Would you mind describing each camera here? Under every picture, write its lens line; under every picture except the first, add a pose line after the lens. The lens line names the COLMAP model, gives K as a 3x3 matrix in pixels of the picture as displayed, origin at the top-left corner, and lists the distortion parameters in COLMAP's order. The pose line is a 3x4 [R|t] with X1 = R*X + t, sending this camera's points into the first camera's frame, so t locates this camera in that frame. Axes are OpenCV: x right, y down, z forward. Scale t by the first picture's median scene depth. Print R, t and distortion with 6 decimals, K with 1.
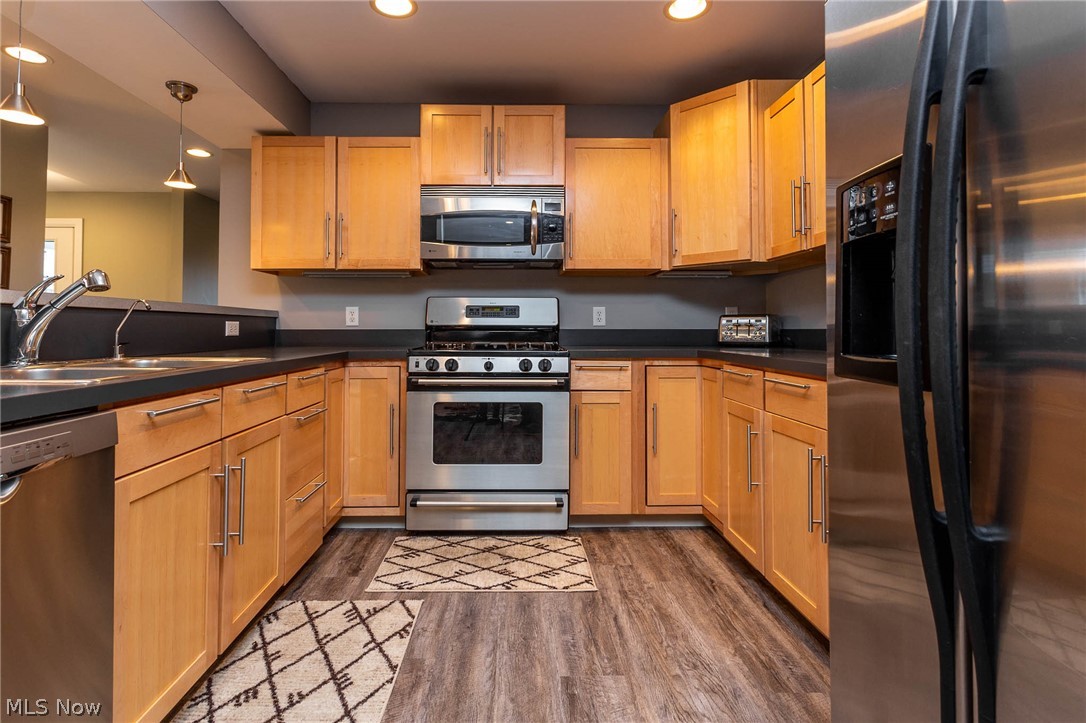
lens RADIAL K [[521.5, 0, 552.3], [0, 521.5, 329.5], [0, 0, 1]] dist [0.001415, 0.000141]
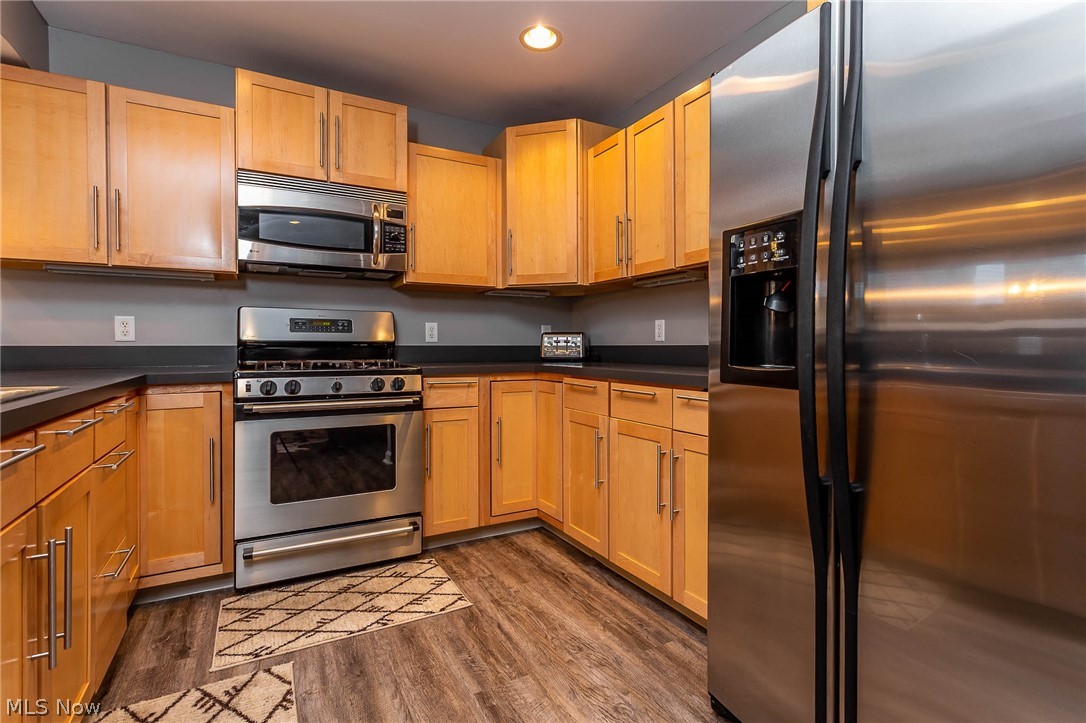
lens RADIAL K [[521.2, 0, 543.0], [0, 521.2, 361.5], [0, 0, 1]] dist [0.002458, 0.000179]
pose [[0.885339, -0.014418, 0.464723, -0.226470], [0.000669, 0.999558, 0.029736, 0.000463], [-0.464946, -0.026015, 0.884957, 0.051868]]
